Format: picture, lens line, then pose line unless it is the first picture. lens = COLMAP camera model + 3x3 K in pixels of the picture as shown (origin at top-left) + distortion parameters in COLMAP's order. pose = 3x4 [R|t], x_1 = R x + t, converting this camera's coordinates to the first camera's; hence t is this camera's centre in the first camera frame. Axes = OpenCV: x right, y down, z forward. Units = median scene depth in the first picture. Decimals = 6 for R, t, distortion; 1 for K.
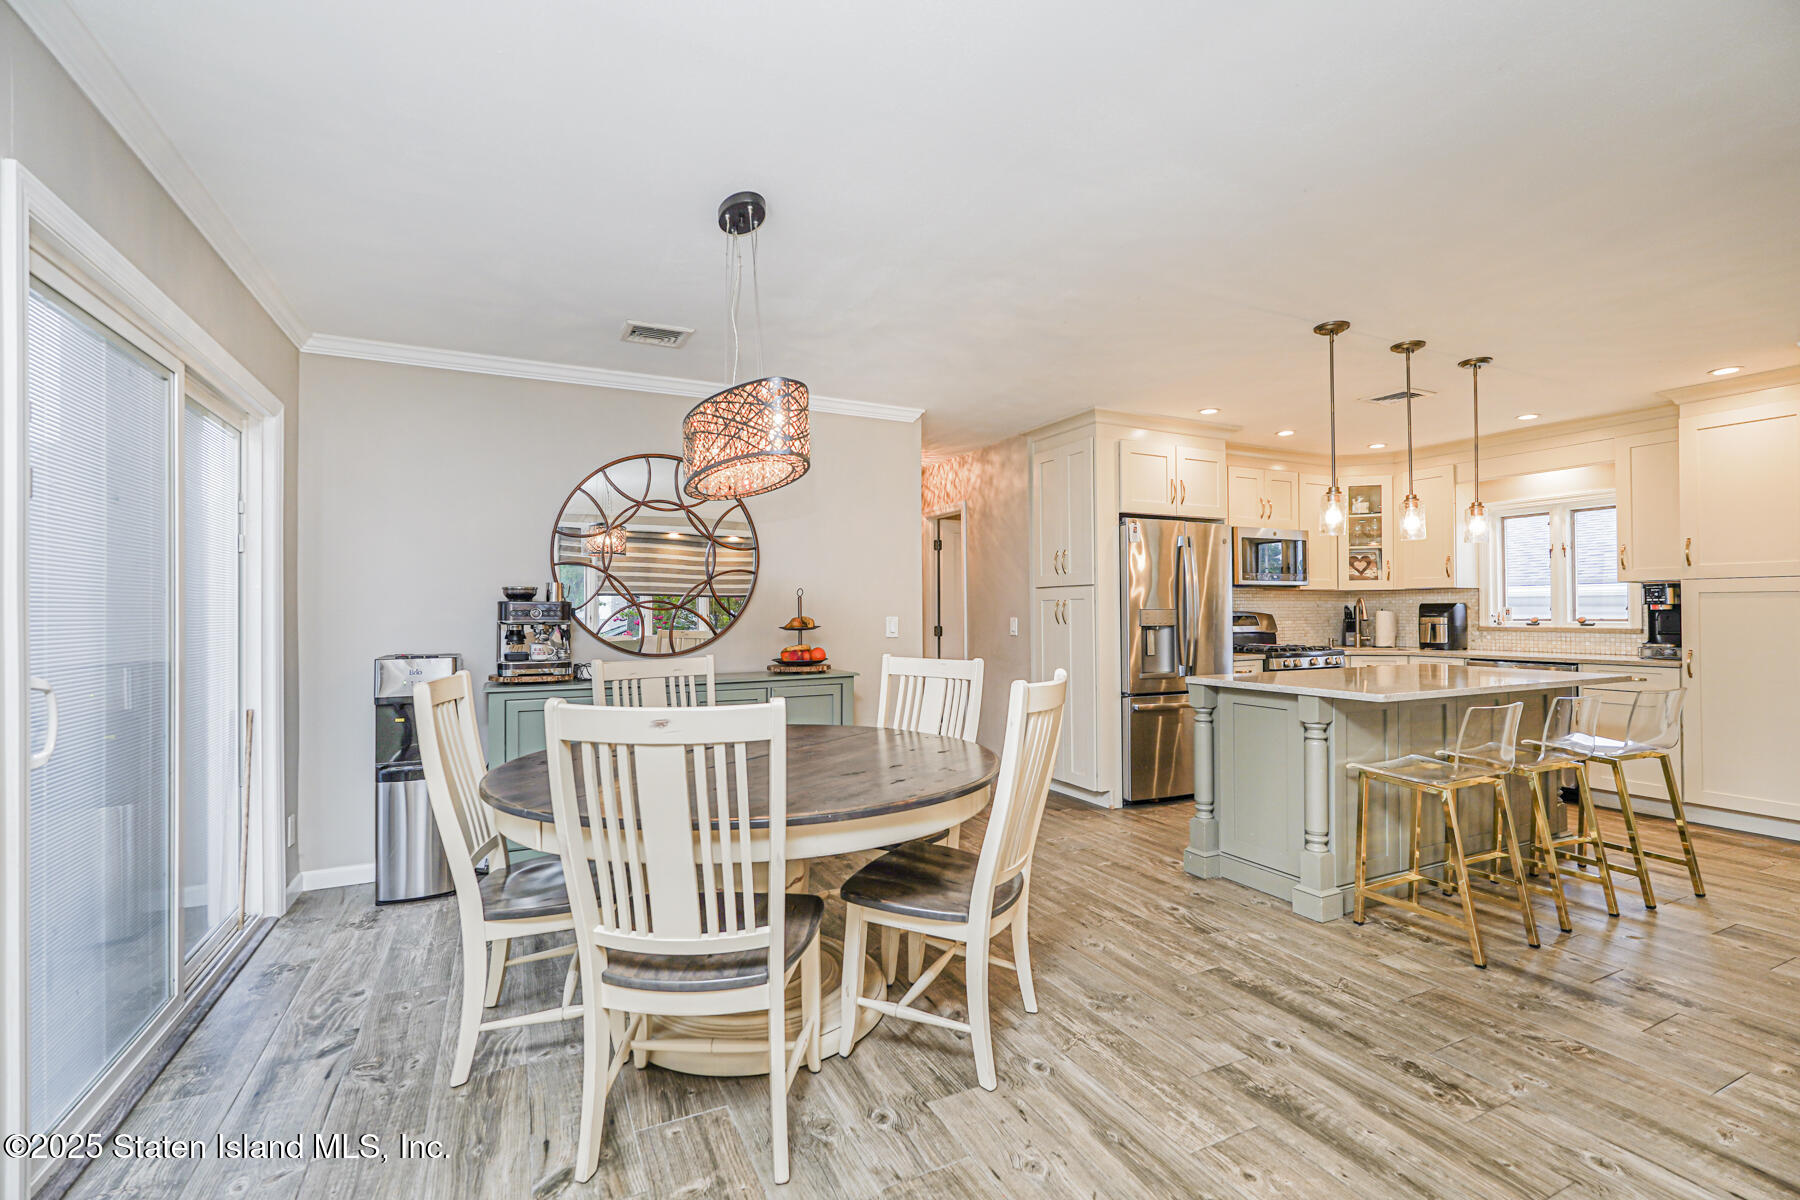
lens RADIAL K [[790.0, 0, 900.6], [0, 790.0, 604.1], [0, 0, 1]] dist [-0.018306, 0.012005]
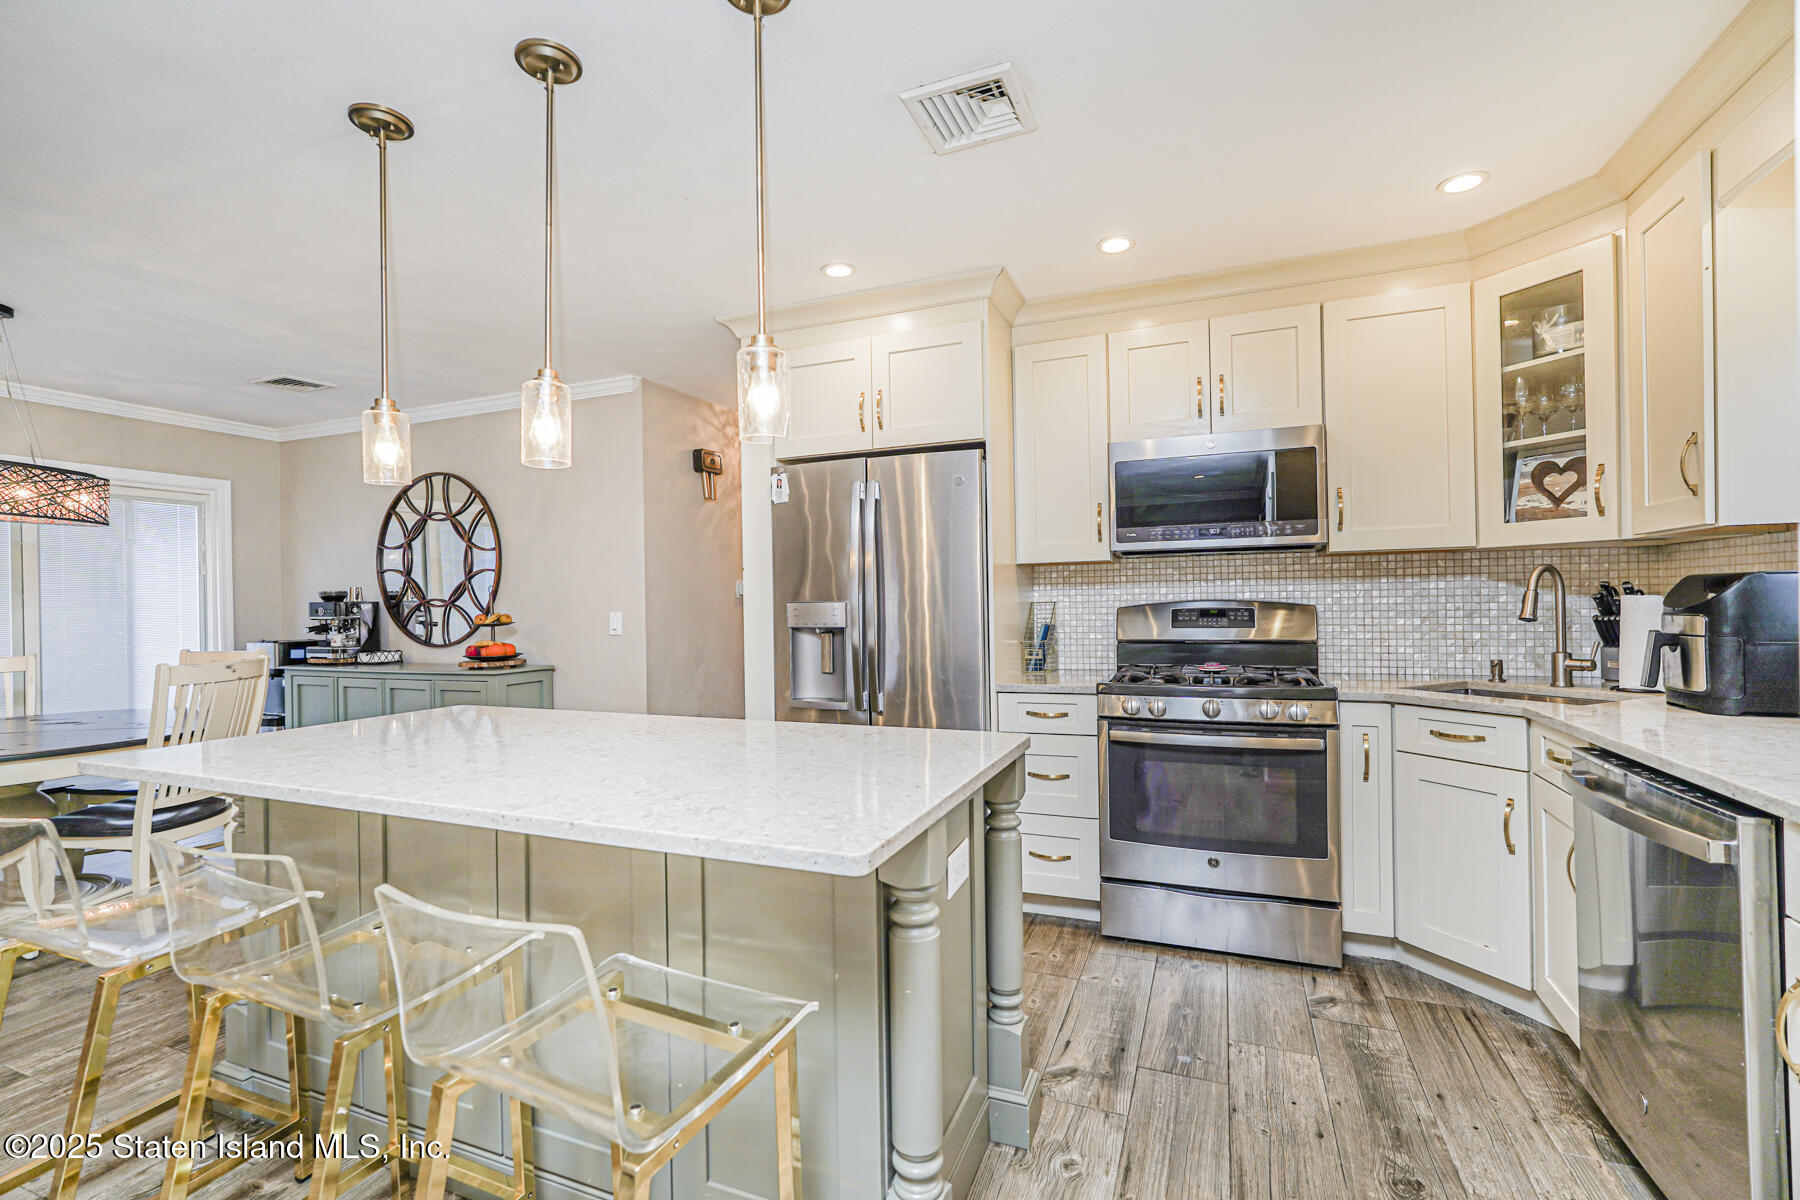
lens RADIAL K [[783.6, 0, 903.0], [0, 783.6, 595.7], [0, 0, 1]] dist [-0.014159, 0.006259]
pose [[0.665443, -0.010644, -0.746373, 1.247645], [0.020161, 0.999790, 0.003717, 0.000983], [0.746177, -0.017521, 0.665517, 0.914315]]
